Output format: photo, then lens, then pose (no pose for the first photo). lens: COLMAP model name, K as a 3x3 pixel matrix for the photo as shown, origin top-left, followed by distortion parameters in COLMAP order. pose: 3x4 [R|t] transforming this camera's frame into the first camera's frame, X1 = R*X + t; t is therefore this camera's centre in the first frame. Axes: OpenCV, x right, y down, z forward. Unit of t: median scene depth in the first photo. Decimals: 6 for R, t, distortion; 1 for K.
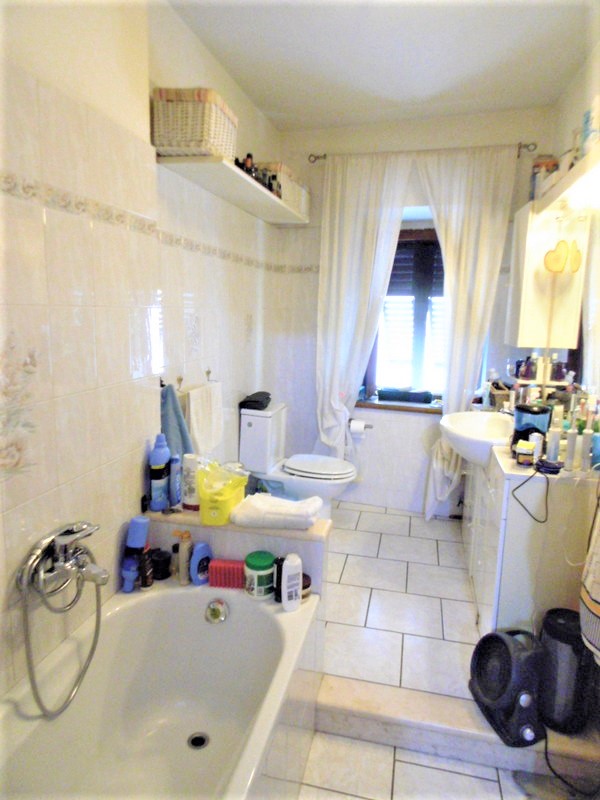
lens RADIAL K [[525.4, 0, 301.8], [0, 525.4, 398.1], [0, 0, 1]] dist [0.012228, -0.011646]
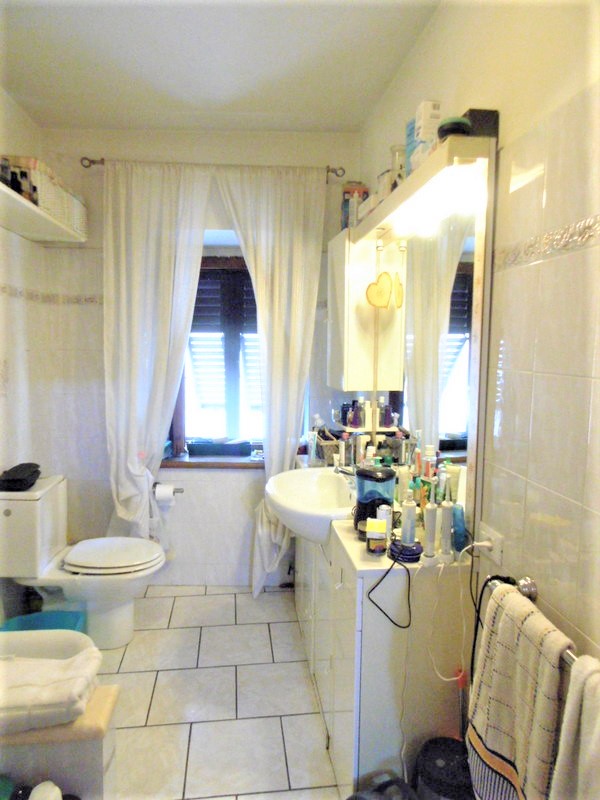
lens RADIAL K [[525.4, 0, 301.8], [0, 525.4, 398.1], [0, 0, 1]] dist [0.012228, -0.011646]
pose [[0.938487, -0.048884, 0.341836, 0.038673], [0.069187, 0.996475, -0.047450, -0.042436], [-0.338312, 0.068181, 0.938561, 0.175953]]
